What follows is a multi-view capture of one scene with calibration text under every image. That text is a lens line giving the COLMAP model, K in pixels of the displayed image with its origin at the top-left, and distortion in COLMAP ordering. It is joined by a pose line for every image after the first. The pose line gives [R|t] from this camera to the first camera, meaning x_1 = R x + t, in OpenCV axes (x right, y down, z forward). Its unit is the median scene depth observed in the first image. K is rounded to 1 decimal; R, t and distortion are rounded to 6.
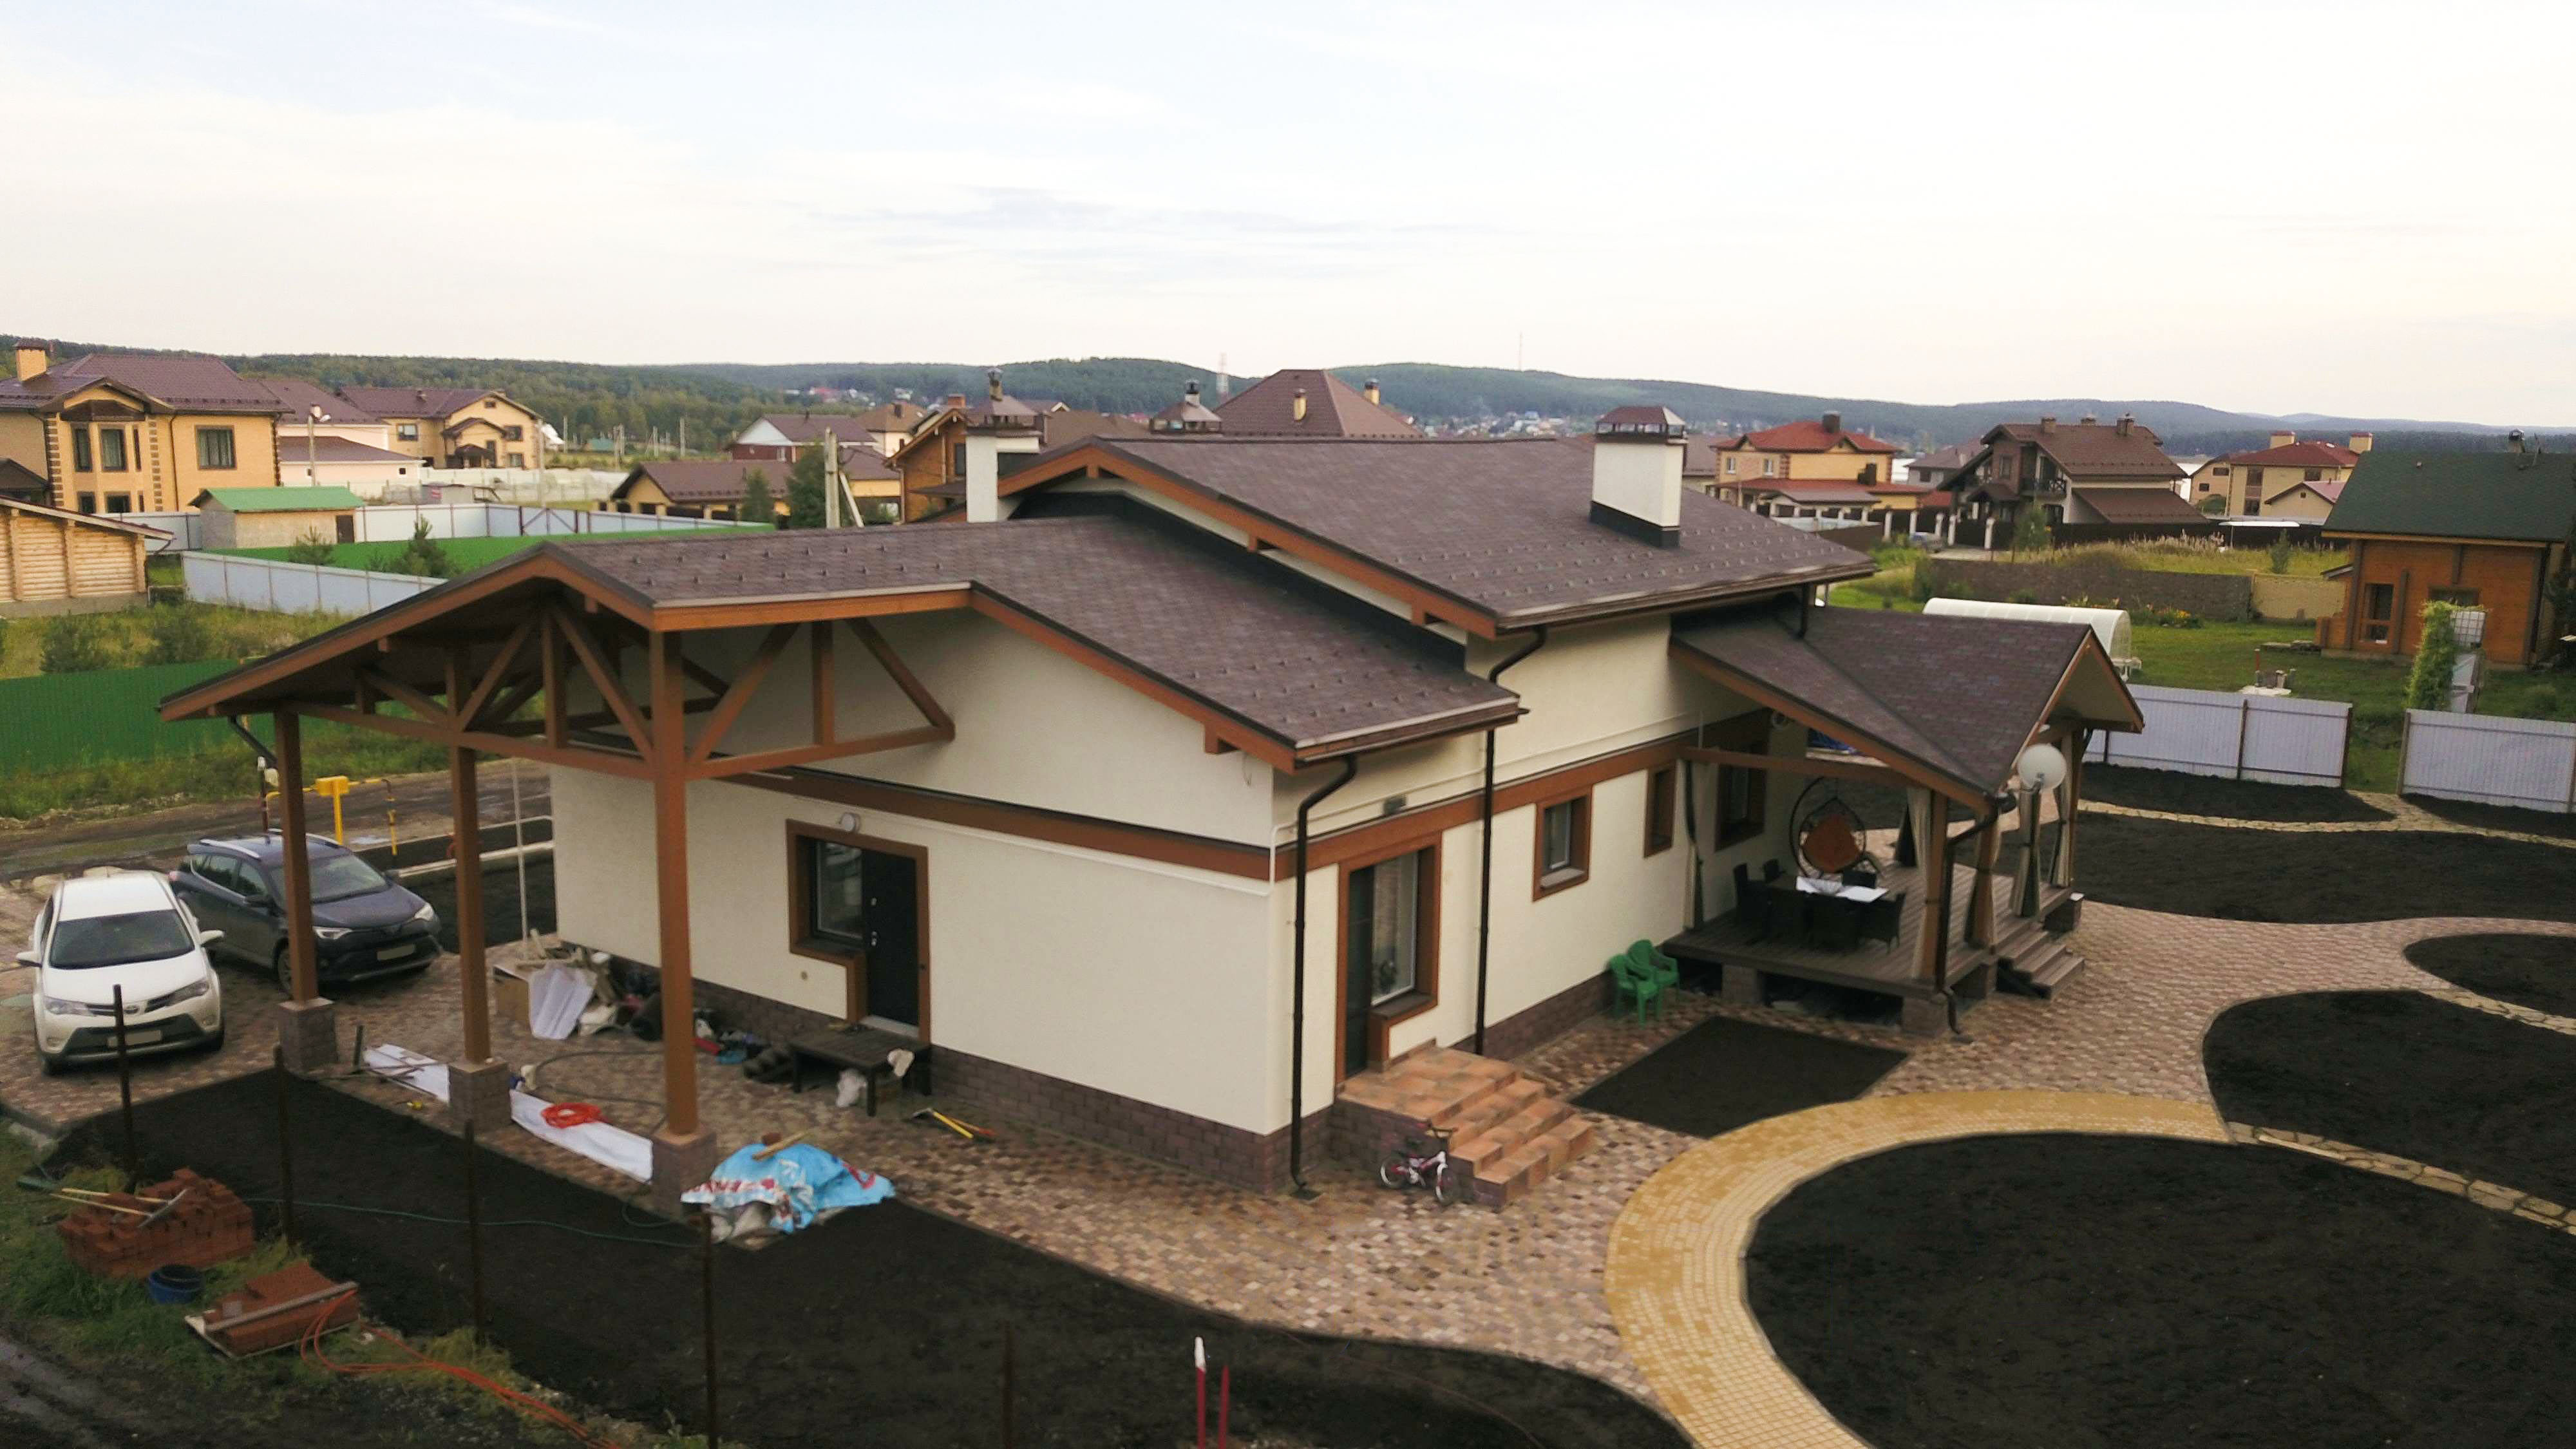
lens RADIAL K [[1965.0, 0, 1295.7], [0, 1965.0, 721.6], [0, 0, 1]] dist [0.016165, -0.007559]
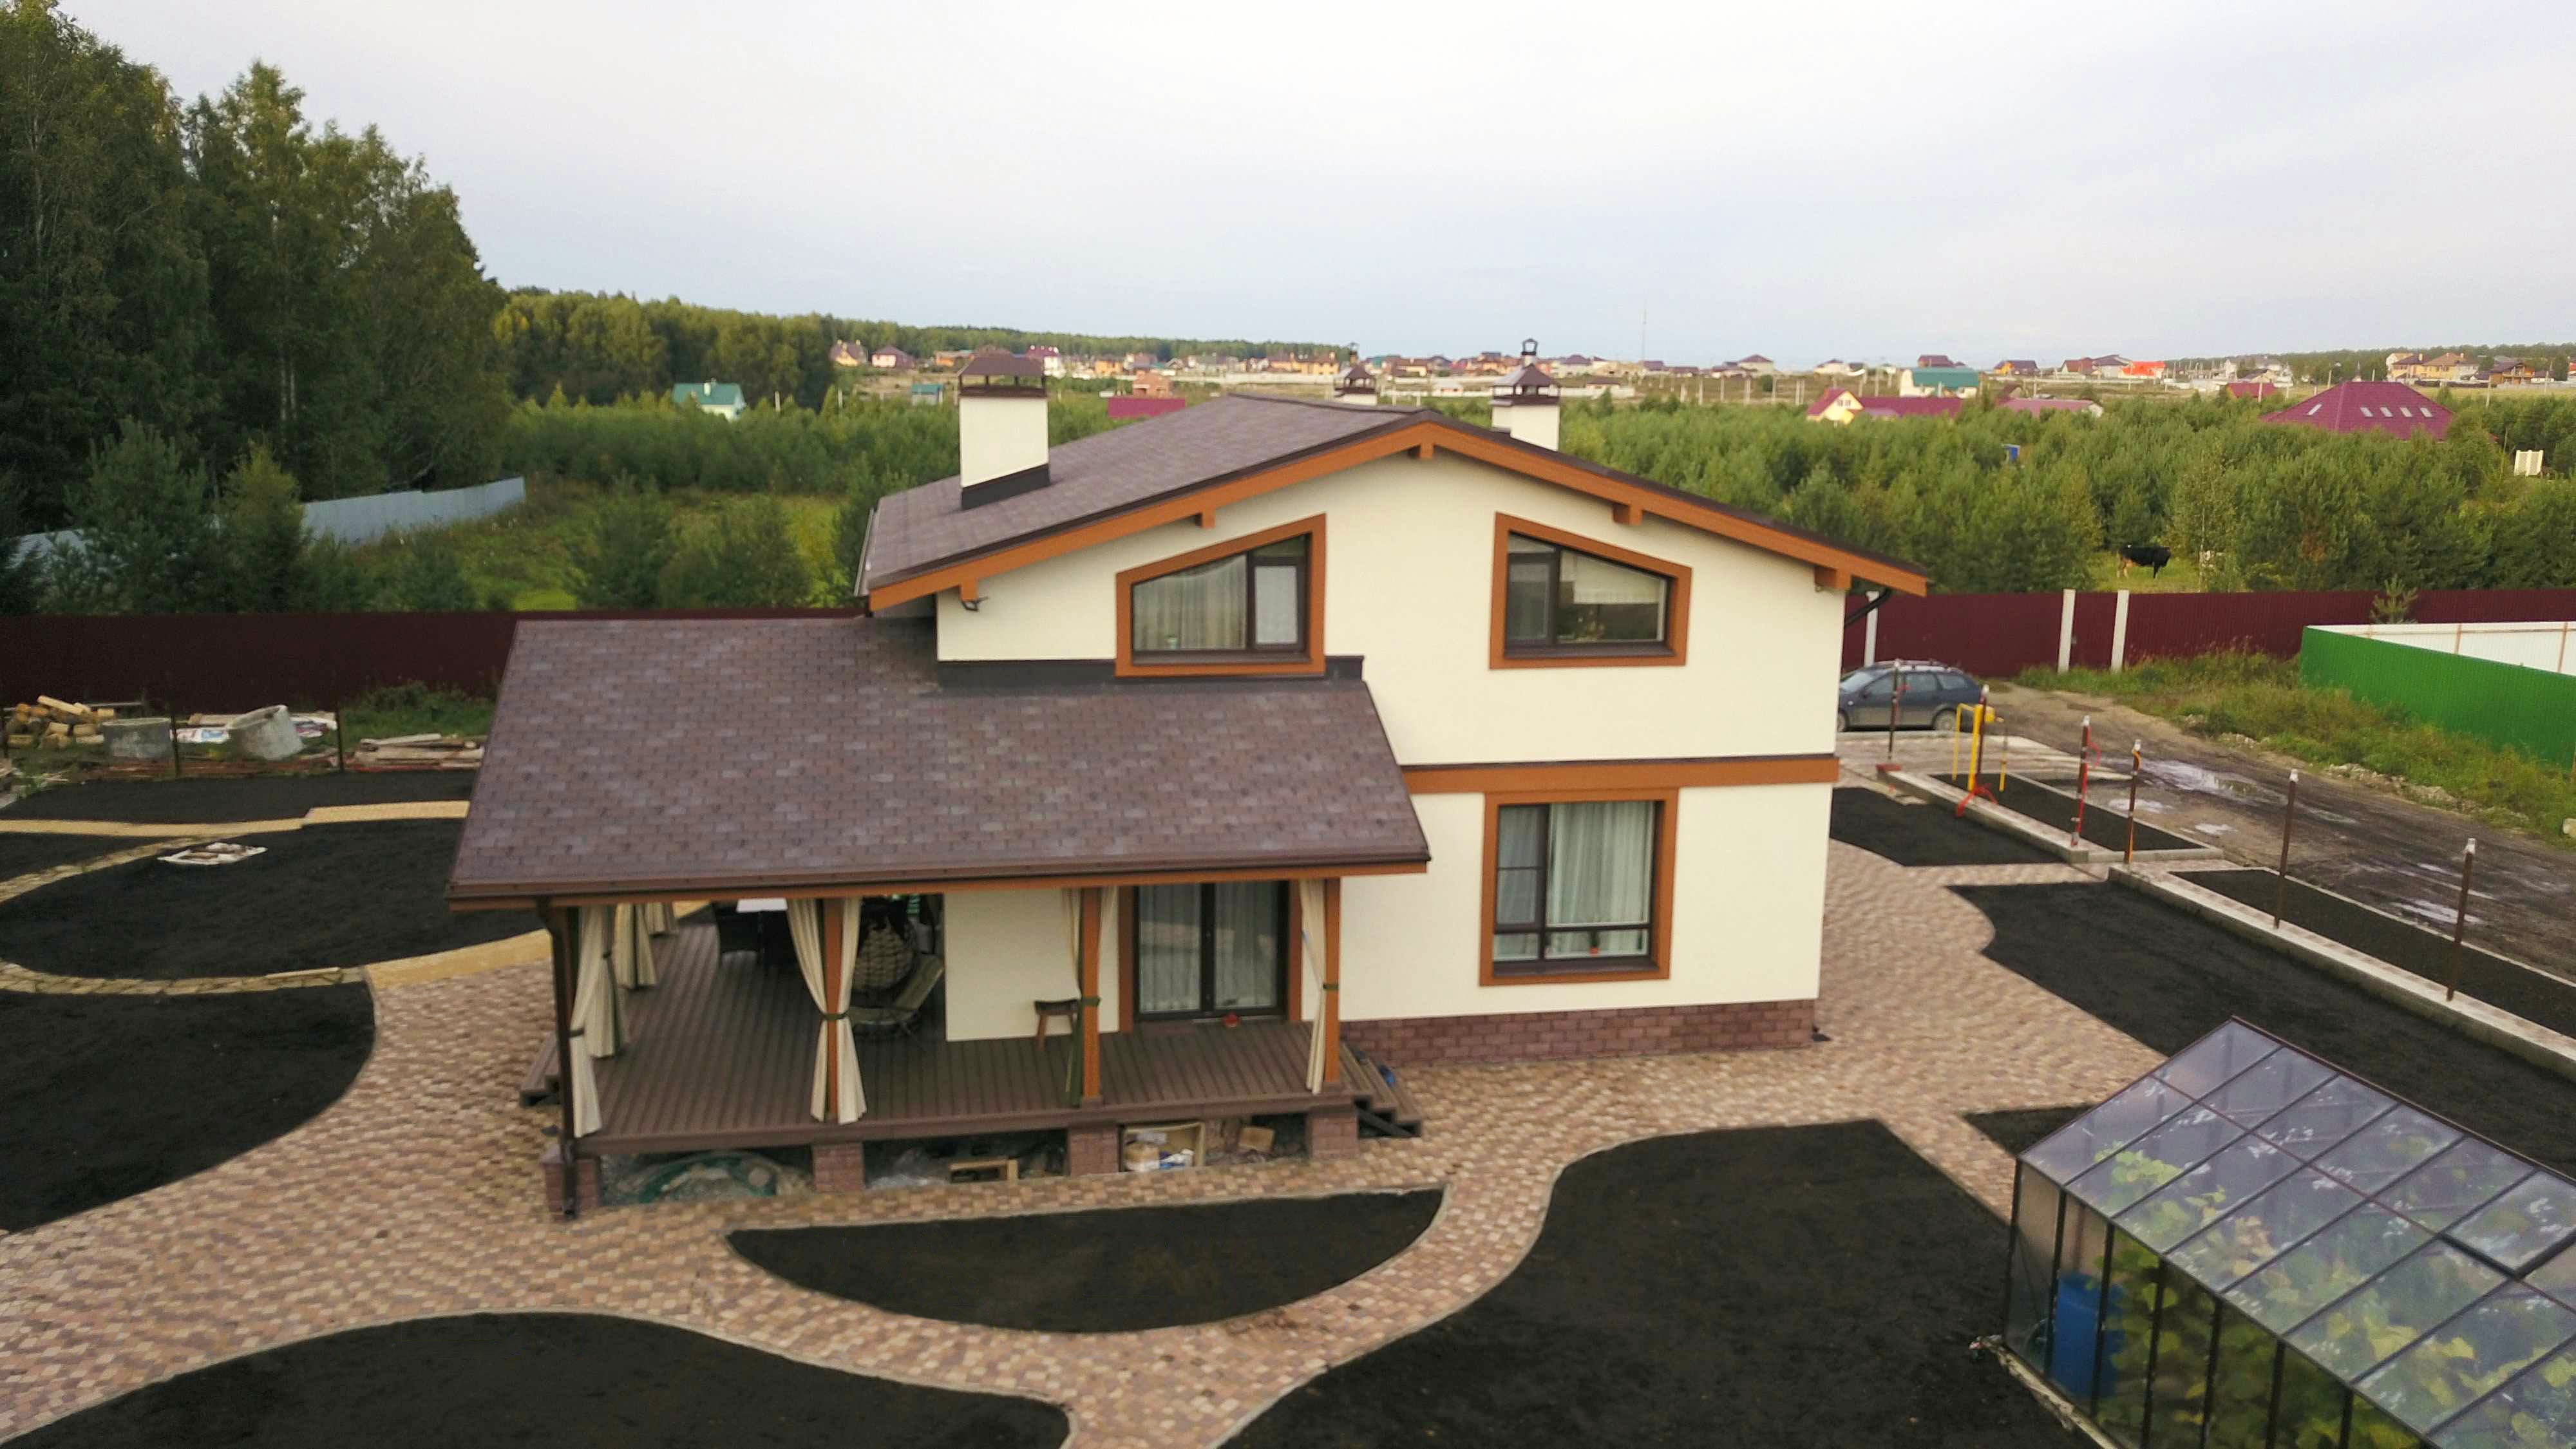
lens RADIAL K [[1965.0, 0, 1291.9], [0, 1965.0, 719.3], [0, 0, 1]] dist [0.016165, -0.007559]
pose [[-0.691557, 0.099536, -0.715431, 0.848255], [-0.138825, 0.953680, 0.266876, -0.294598], [0.708855, 0.283880, -0.645706, 1.949272]]
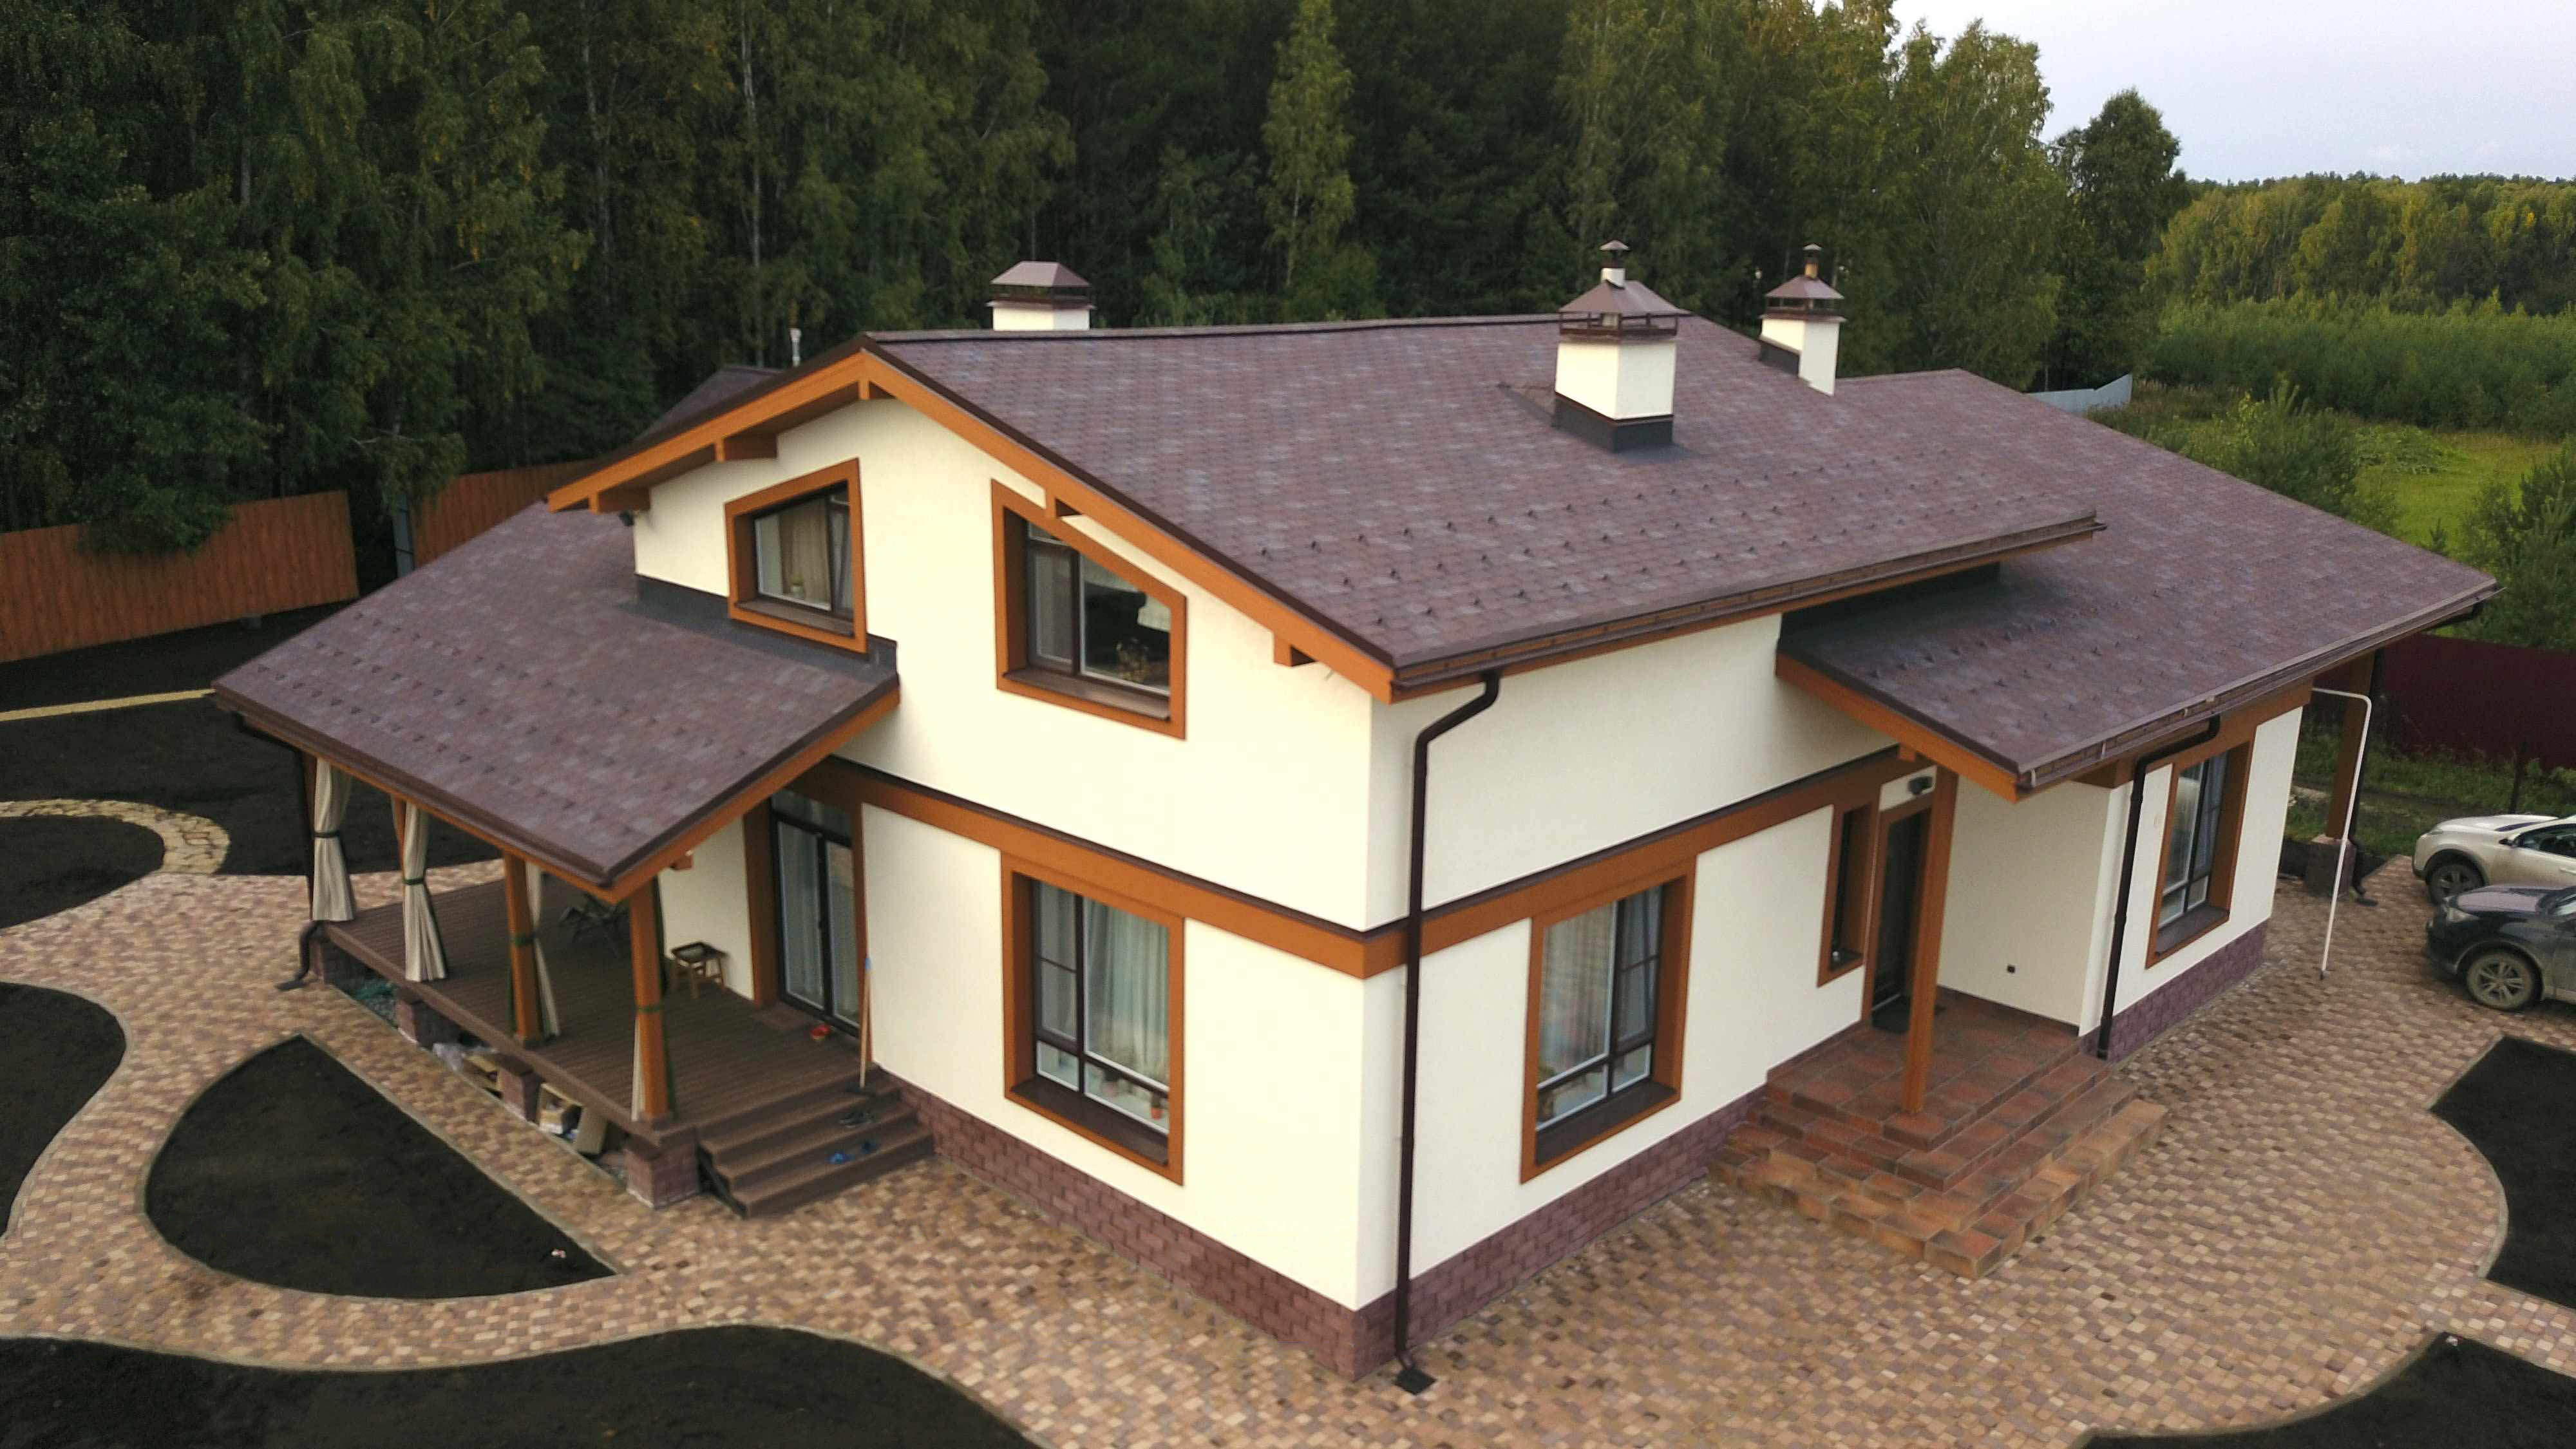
lens RADIAL K [[1965.0, 0, 1292.5], [0, 1965.0, 745.5], [0, 0, 1]] dist [0.016165, -0.007559]
pose [[-0.987231, -0.074005, 0.141059, -0.063434], [-0.011509, 0.916352, 0.400207, -0.342233], [-0.158877, 0.393474, -0.905503, 2.028107]]
